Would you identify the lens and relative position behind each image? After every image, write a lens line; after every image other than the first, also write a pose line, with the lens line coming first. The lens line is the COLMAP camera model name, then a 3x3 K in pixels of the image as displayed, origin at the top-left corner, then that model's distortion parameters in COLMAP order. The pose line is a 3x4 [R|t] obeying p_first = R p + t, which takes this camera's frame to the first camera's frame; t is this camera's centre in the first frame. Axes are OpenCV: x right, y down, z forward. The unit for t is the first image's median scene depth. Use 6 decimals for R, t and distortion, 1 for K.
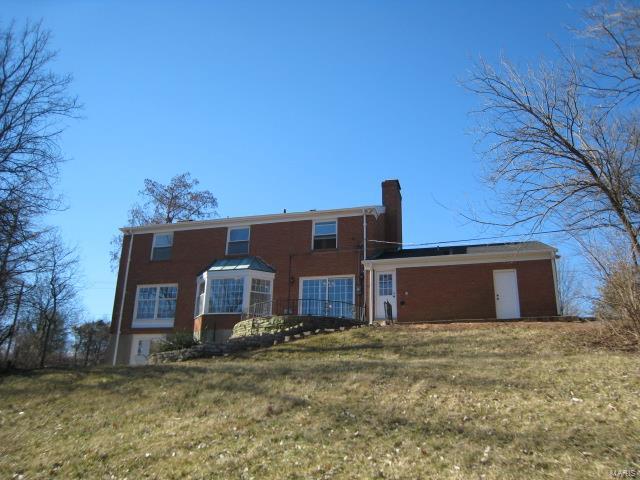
lens RADIAL K [[522.8, 0, 320.0], [0, 522.8, 240.0], [0, 0, 1]] dist [-0.093117, 0.004645]
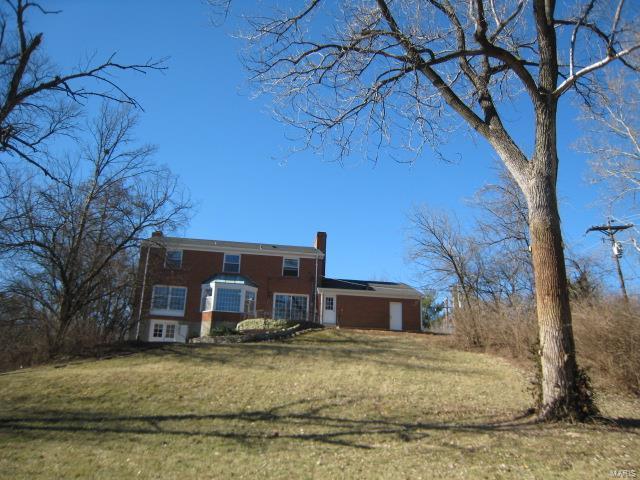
lens RADIAL K [[522.8, 0, 320.0], [0, 522.8, 240.0], [0, 0, 1]] dist [-0.093117, 0.004645]
pose [[0.927293, 0.133308, 0.349796, -0.486008], [-0.140307, 0.990093, -0.005381, -0.098112], [-0.347048, -0.044089, 0.936810, -0.528149]]
